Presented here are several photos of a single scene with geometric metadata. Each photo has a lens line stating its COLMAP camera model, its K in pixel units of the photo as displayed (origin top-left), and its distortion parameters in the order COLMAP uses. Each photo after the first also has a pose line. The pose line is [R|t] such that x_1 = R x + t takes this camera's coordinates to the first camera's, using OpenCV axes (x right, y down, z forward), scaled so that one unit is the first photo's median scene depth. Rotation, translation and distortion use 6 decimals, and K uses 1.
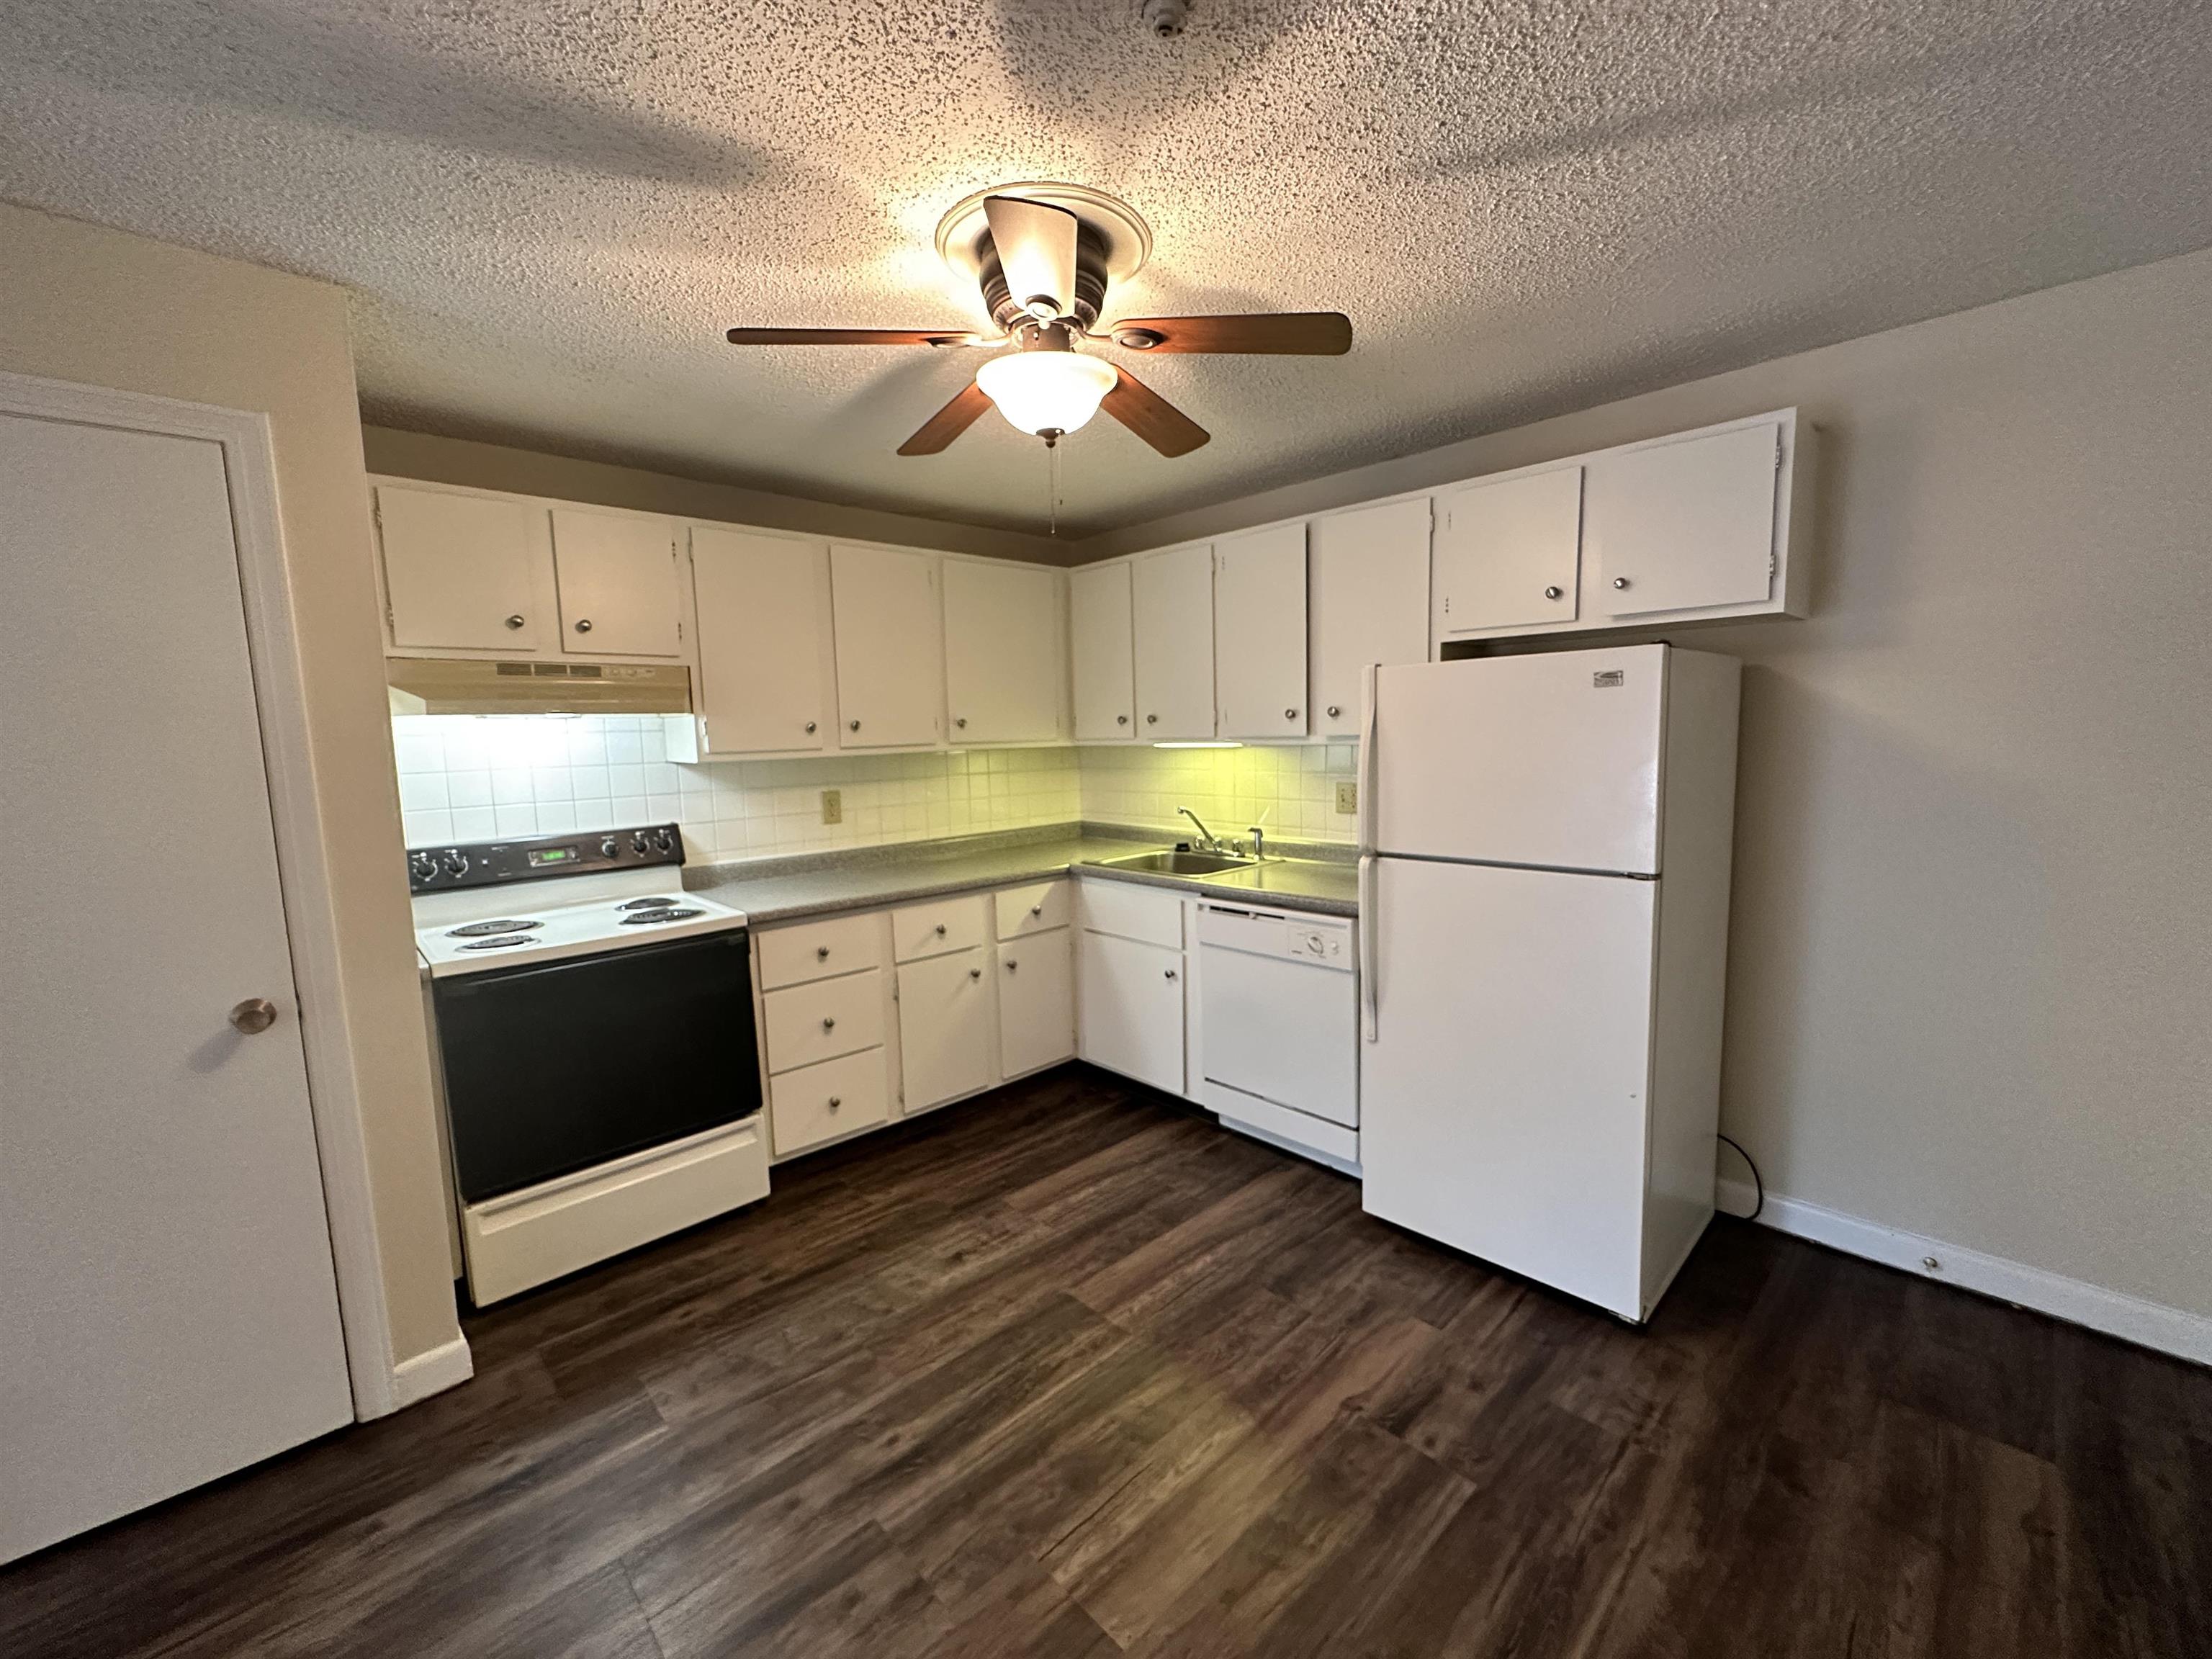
lens RADIAL K [[885.6, 0, 1106.0], [0, 885.6, 829.5], [0, 0, 1]] dist [0.000150, 0.000389]
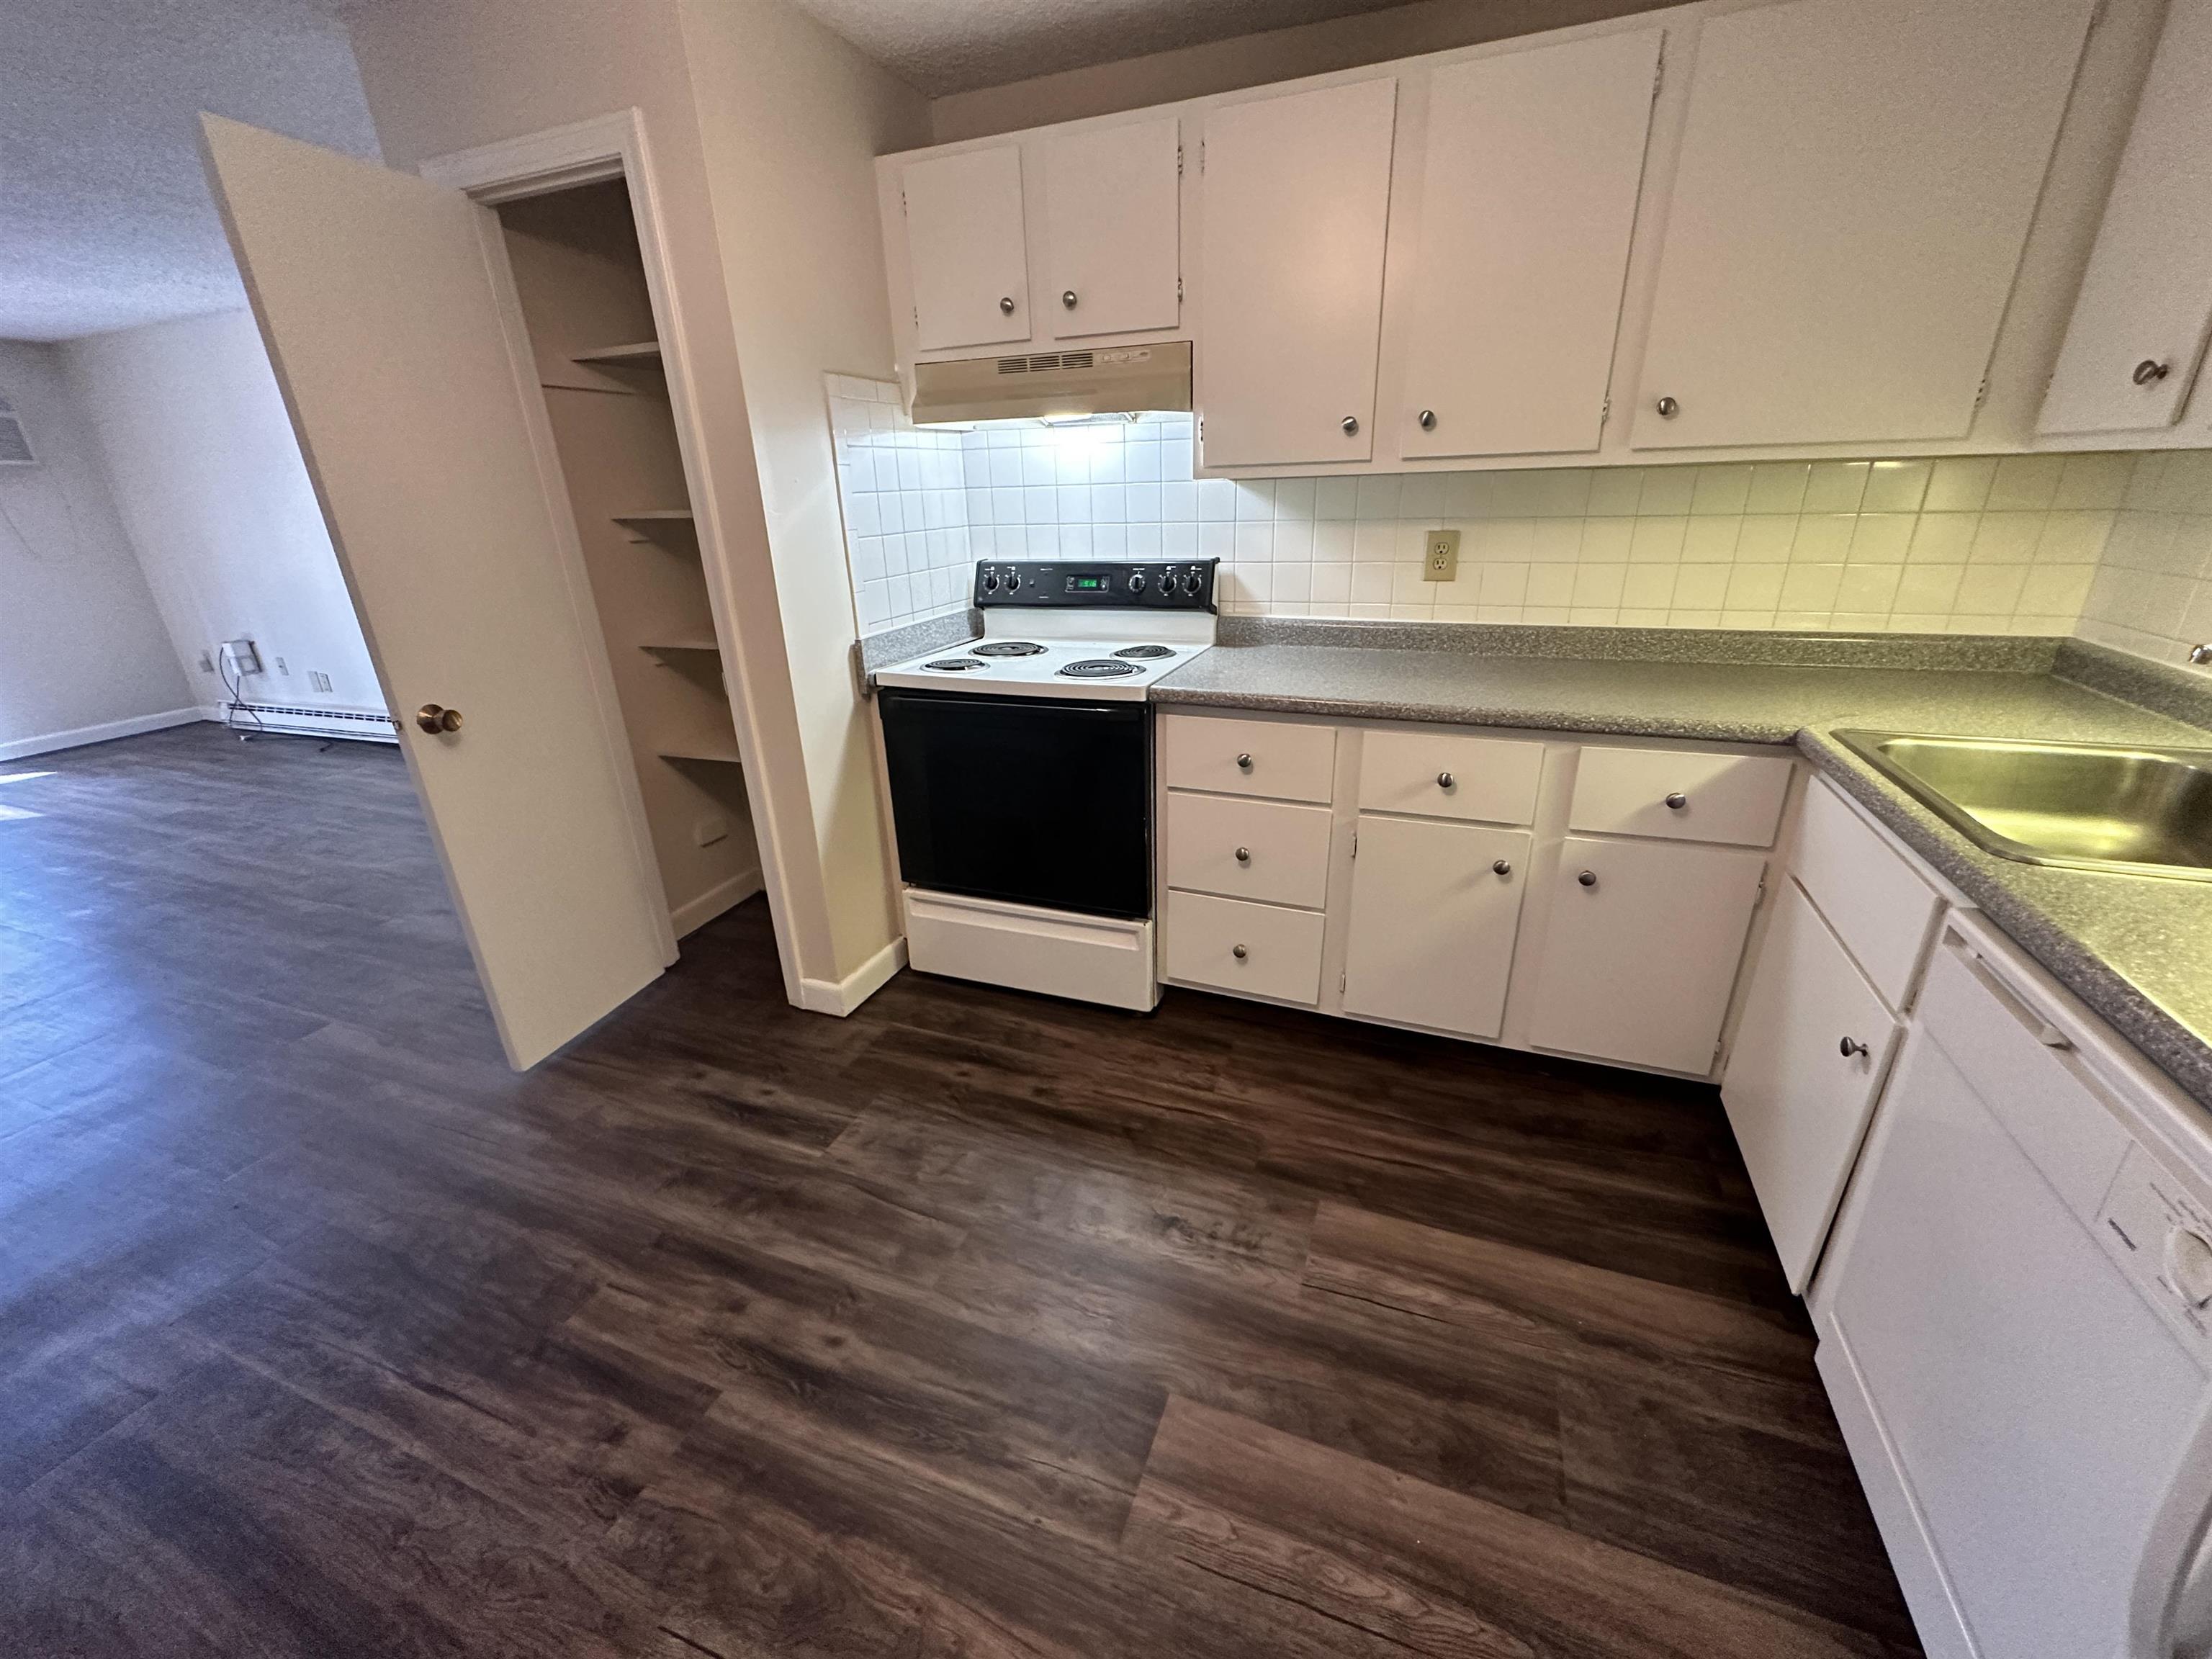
lens RADIAL K [[885.6, 0, 1106.0], [0, 885.6, 829.5], [0, 0, 1]] dist [0.000150, 0.000389]
pose [[0.428418, 0.345428, -0.834947, 0.268960], [-0.083745, 0.935245, 0.343952, -0.052163], [0.899691, -0.077432, 0.429604, 0.602442]]
